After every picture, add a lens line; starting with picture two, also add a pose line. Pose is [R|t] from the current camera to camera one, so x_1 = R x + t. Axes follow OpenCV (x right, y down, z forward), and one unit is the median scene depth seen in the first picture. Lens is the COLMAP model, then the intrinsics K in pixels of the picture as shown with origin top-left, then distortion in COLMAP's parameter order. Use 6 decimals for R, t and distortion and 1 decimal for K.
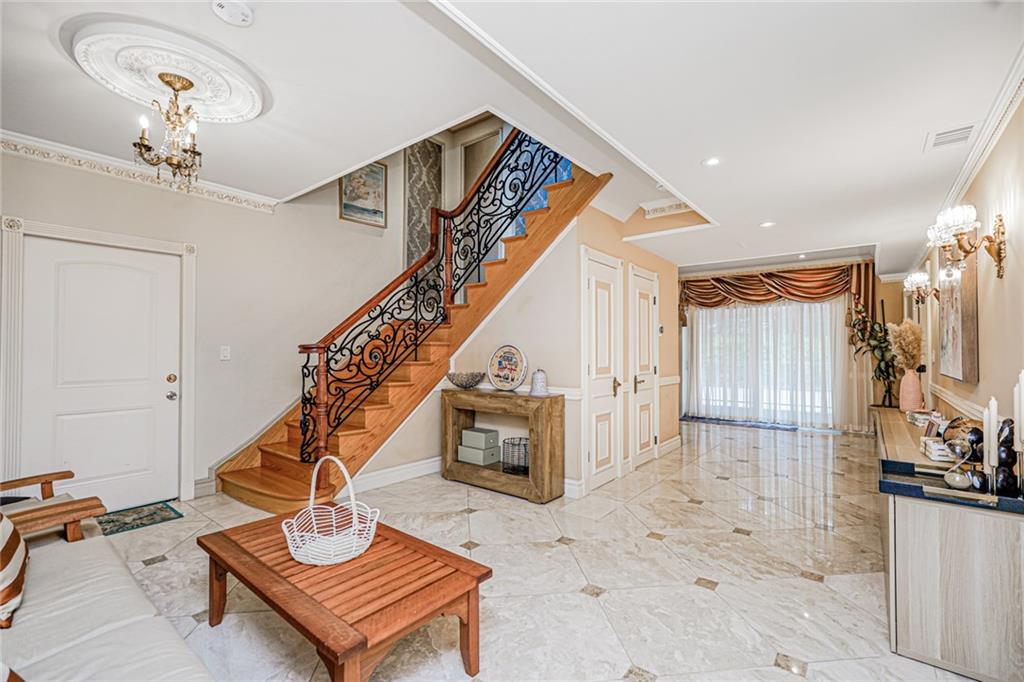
lens RADIAL K [[447.1, 0, 513.5], [0, 447.1, 342.7], [0, 0, 1]] dist [-0.000811, -0.000464]
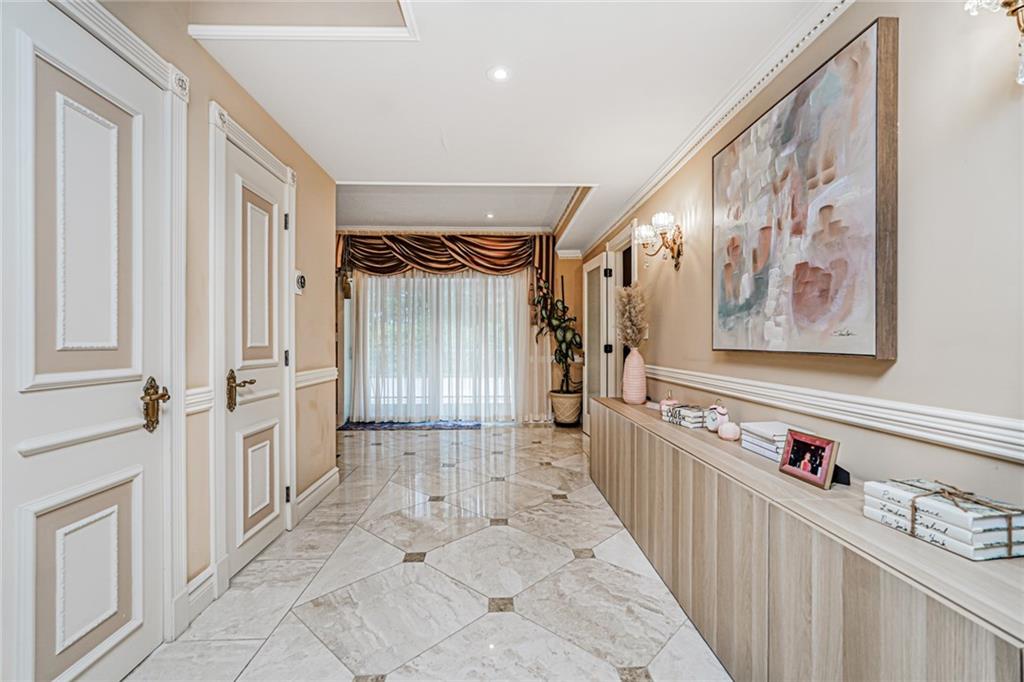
lens RADIAL K [[447.1, 0, 514.9], [0, 447.1, 342.2], [0, 0, 1]] dist [-0.000811, -0.000464]
pose [[0.752709, -0.001750, 0.658351, 0.132223], [-0.010356, 0.999841, 0.014498, 0.025174], [-0.658271, -0.017731, 0.752572, 0.332032]]
